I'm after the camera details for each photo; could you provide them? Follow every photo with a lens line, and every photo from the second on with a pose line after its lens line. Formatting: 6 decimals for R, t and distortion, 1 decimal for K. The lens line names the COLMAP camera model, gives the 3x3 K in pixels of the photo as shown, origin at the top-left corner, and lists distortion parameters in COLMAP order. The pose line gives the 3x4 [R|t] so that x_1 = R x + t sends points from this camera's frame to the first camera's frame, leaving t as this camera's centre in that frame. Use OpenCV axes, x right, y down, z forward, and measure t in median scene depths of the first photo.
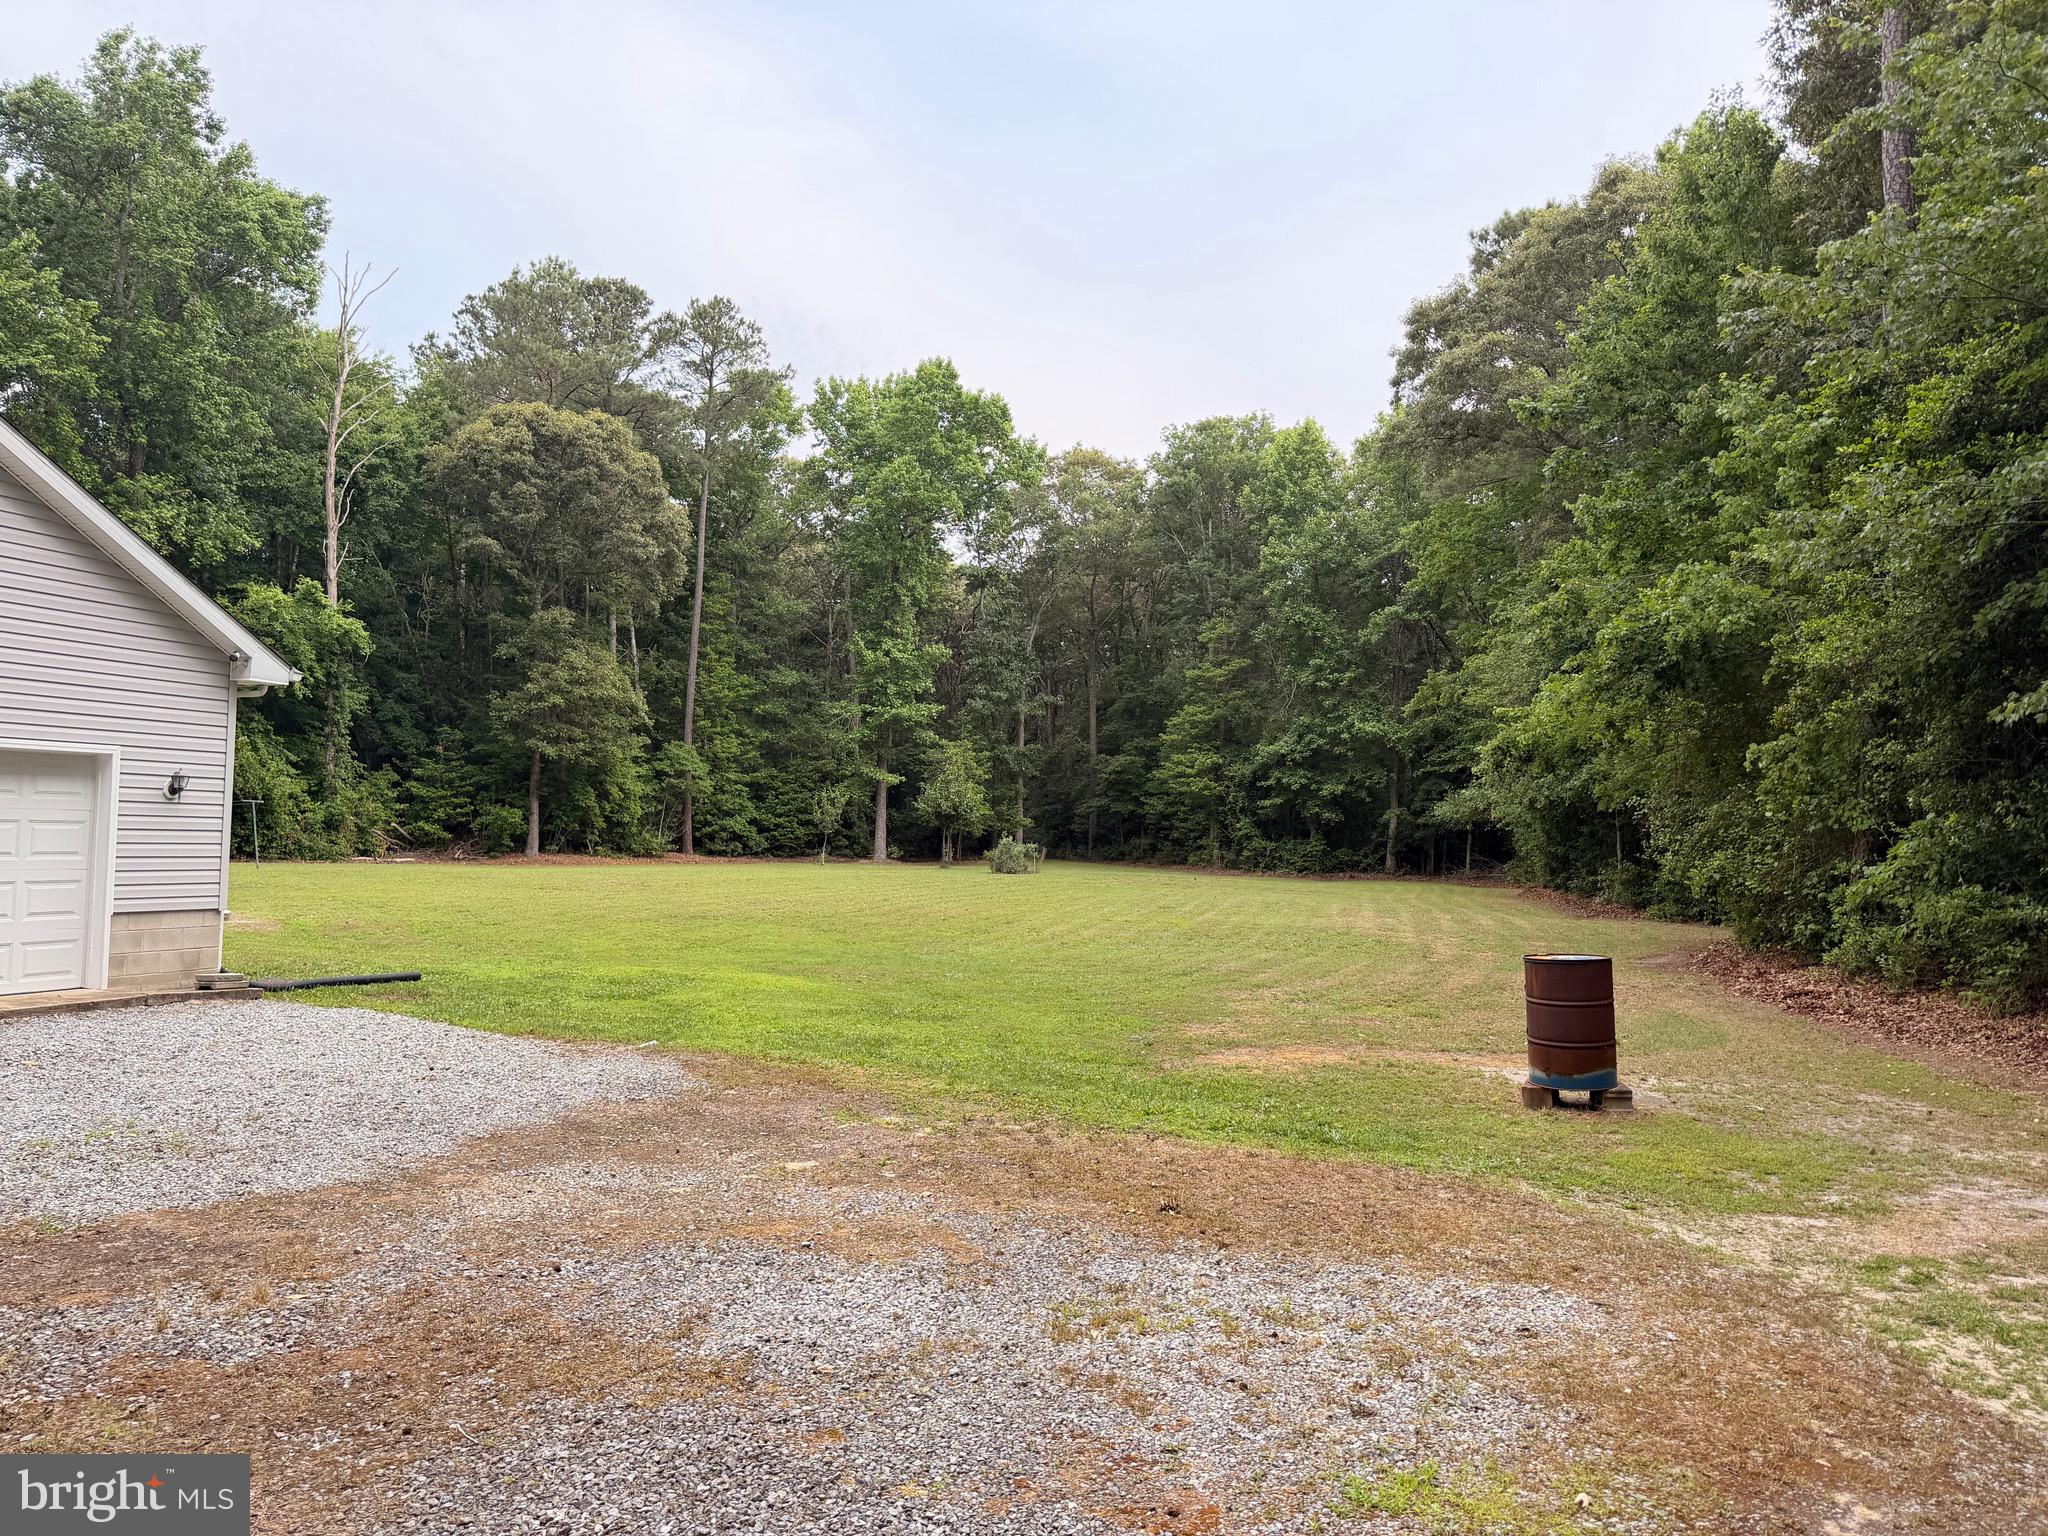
lens RADIAL K [[1428.5, 0, 1013.2], [0, 1428.5, 775.4], [0, 0, 1]] dist [0.079979, -0.106560]
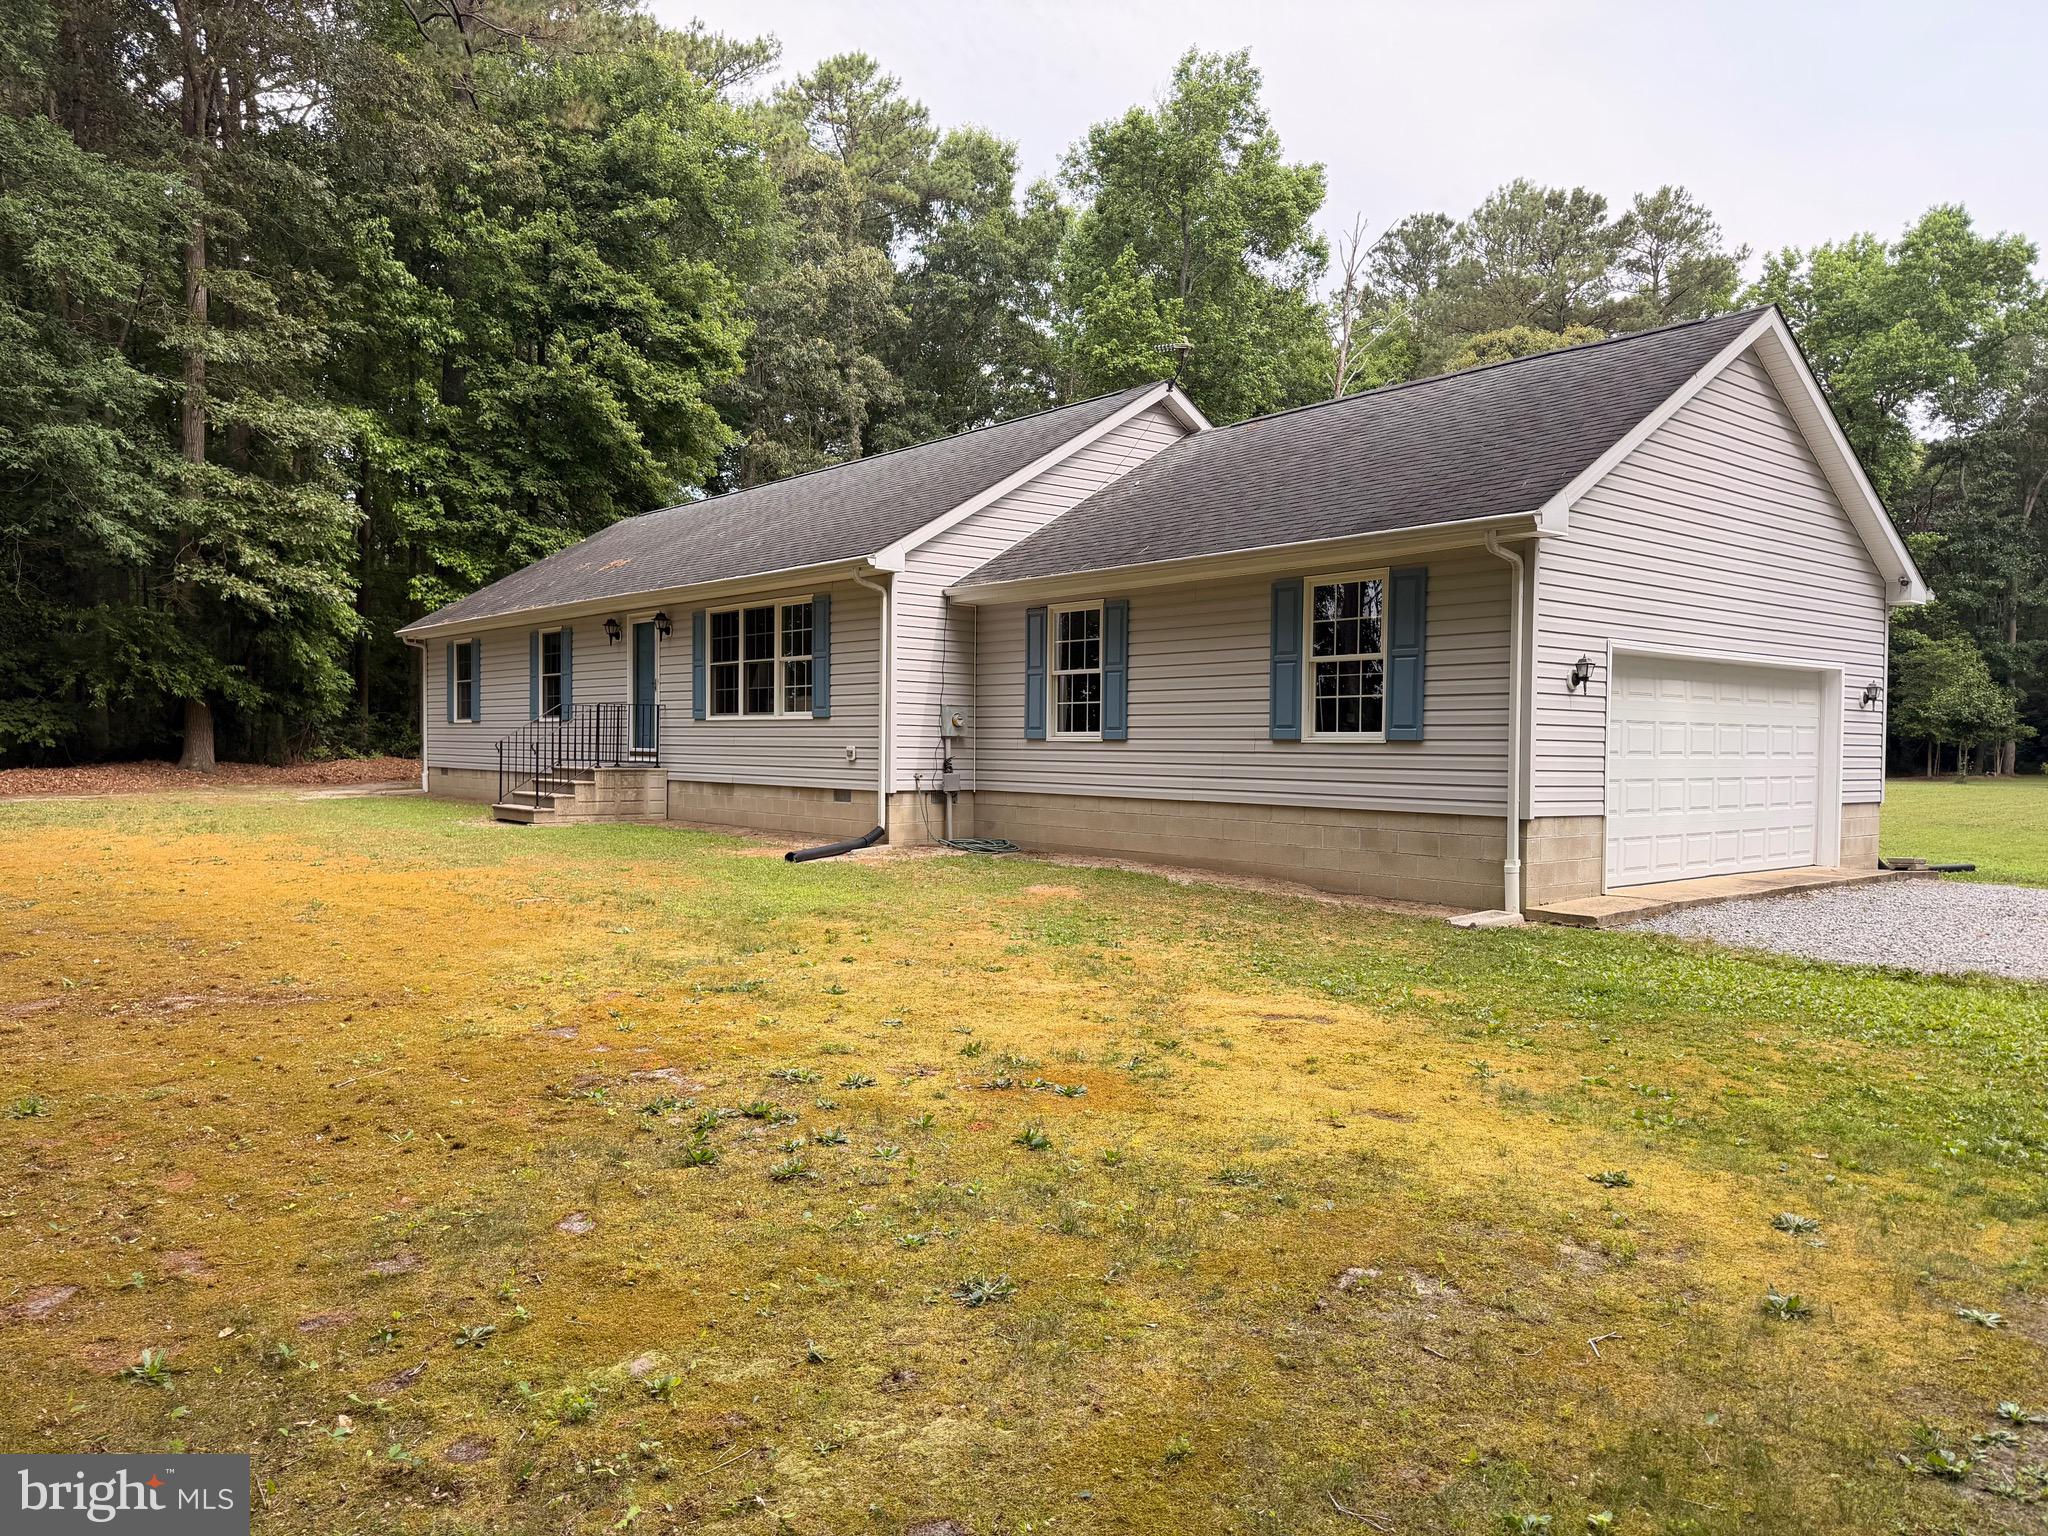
lens RADIAL K [[1448.9, 0, 1024.0], [0, 1448.9, 768.0], [0, 0, 1]] dist [-0.003179, -0.003972]
pose [[0.874231, -0.003900, -0.485494, -0.132888], [0.029261, 0.998573, 0.044670, -0.001508], [0.484627, -0.053258, 0.873098, -0.076723]]
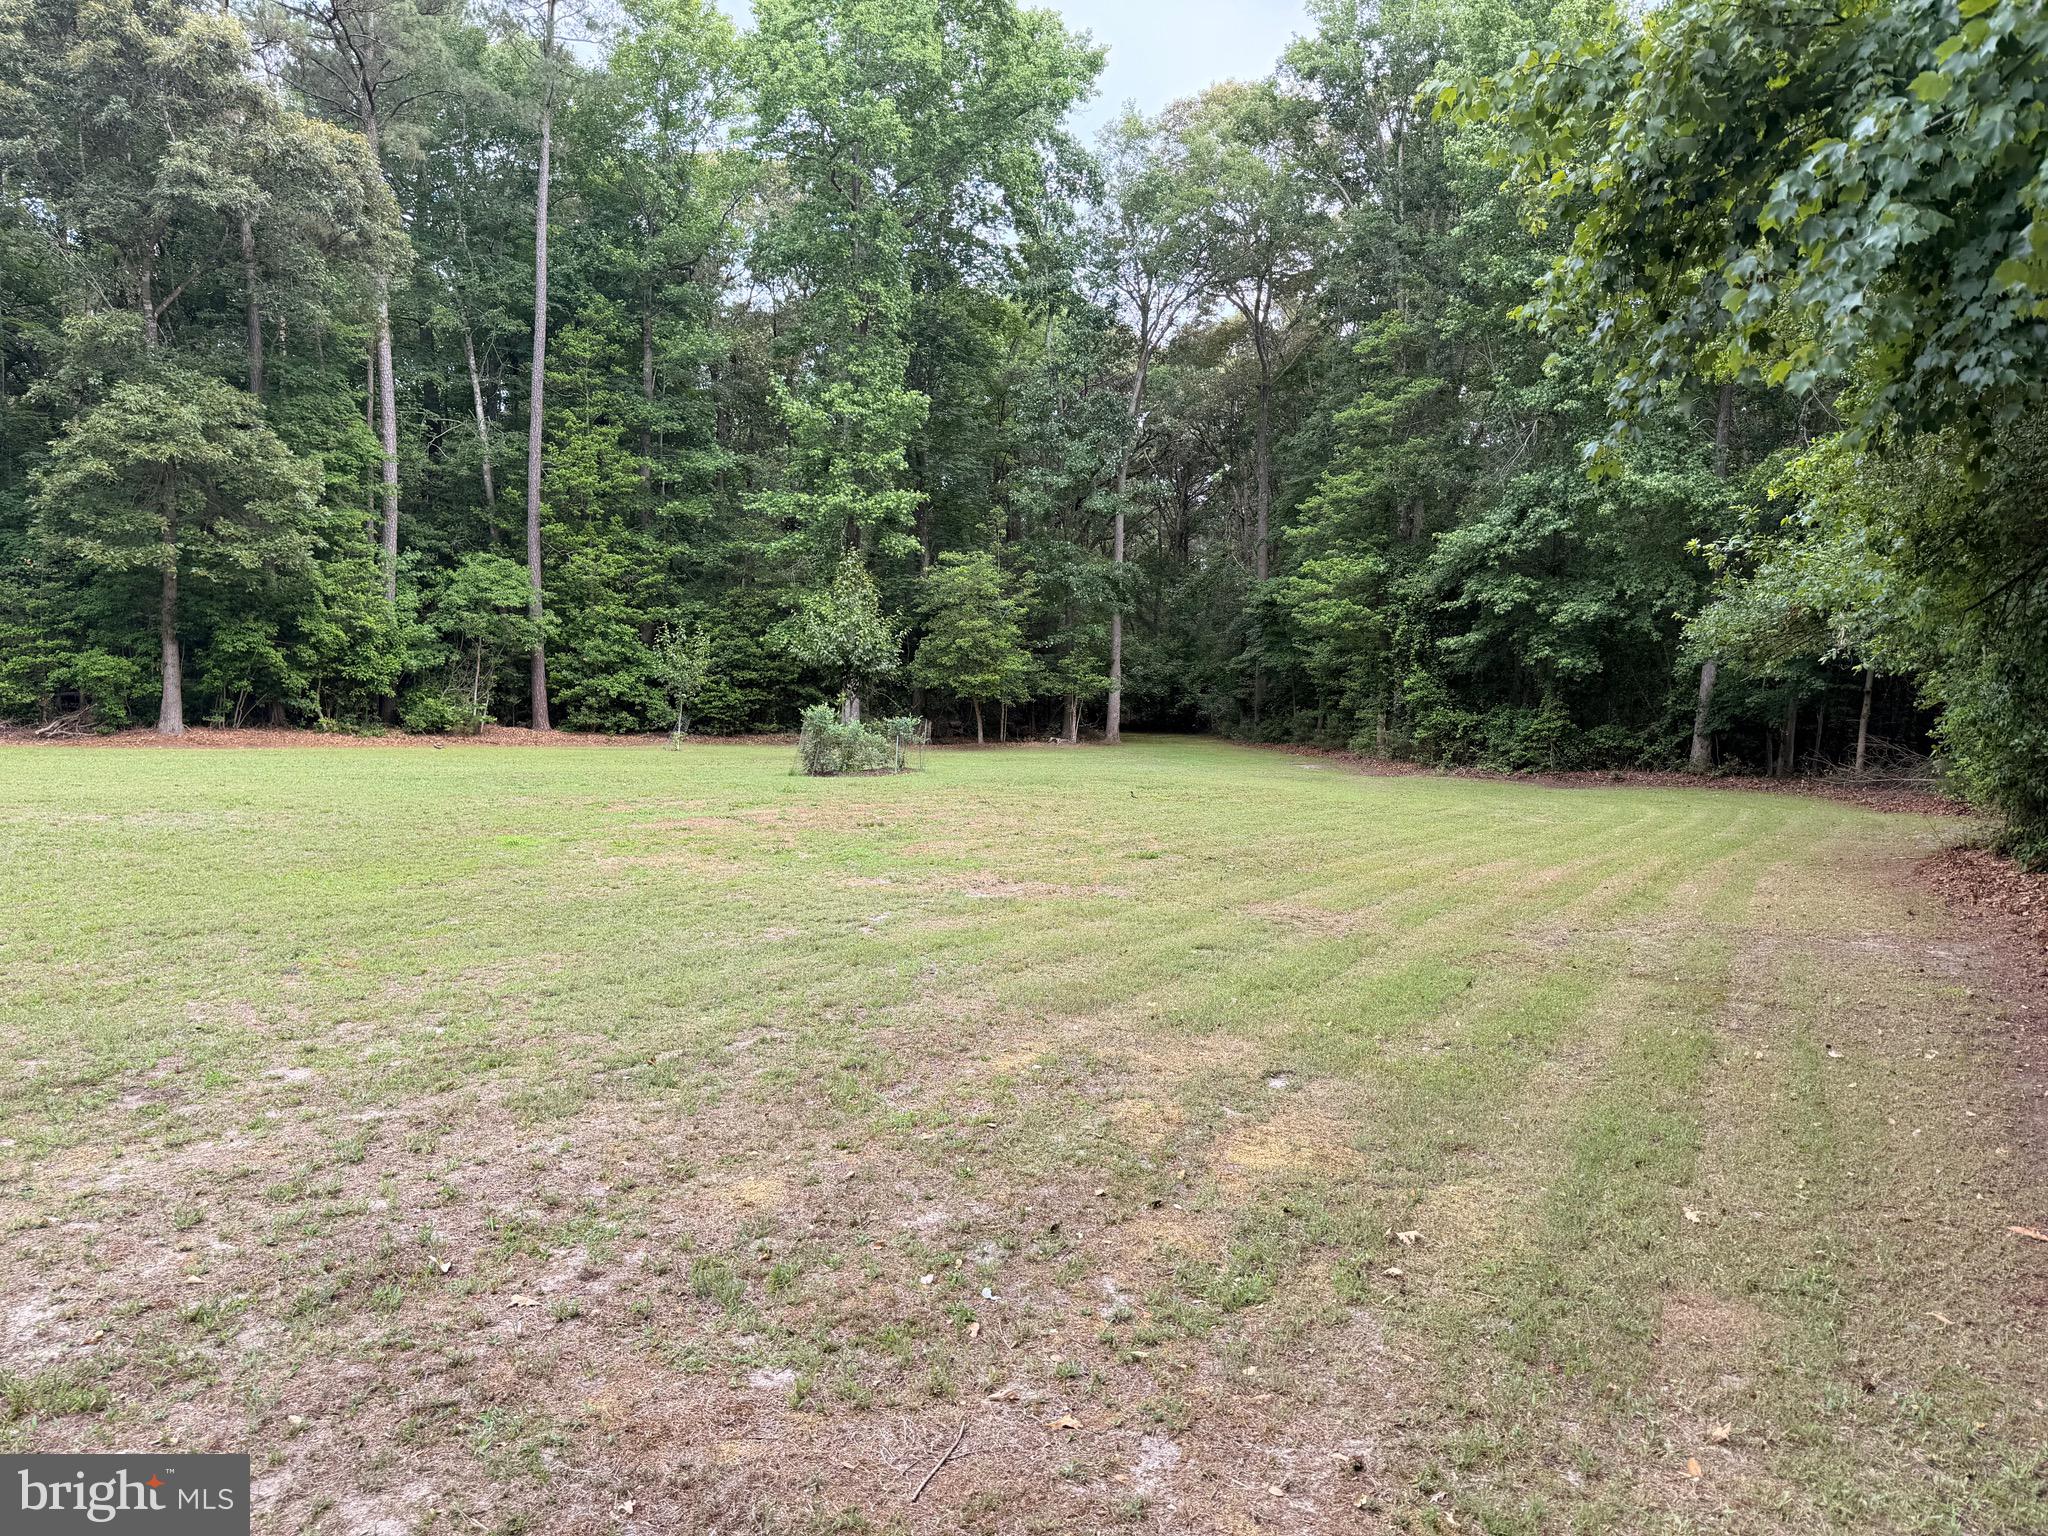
lens RADIAL K [[1428.5, 0, 1013.2], [0, 1428.5, 775.4], [0, 0, 1]] dist [0.079979, -0.106560]
pose [[0.961551, 0.013266, -0.274307, 0.191939], [0.011370, 0.996053, 0.088028, 0.023192], [0.274392, -0.087762, 0.957605, 0.495398]]
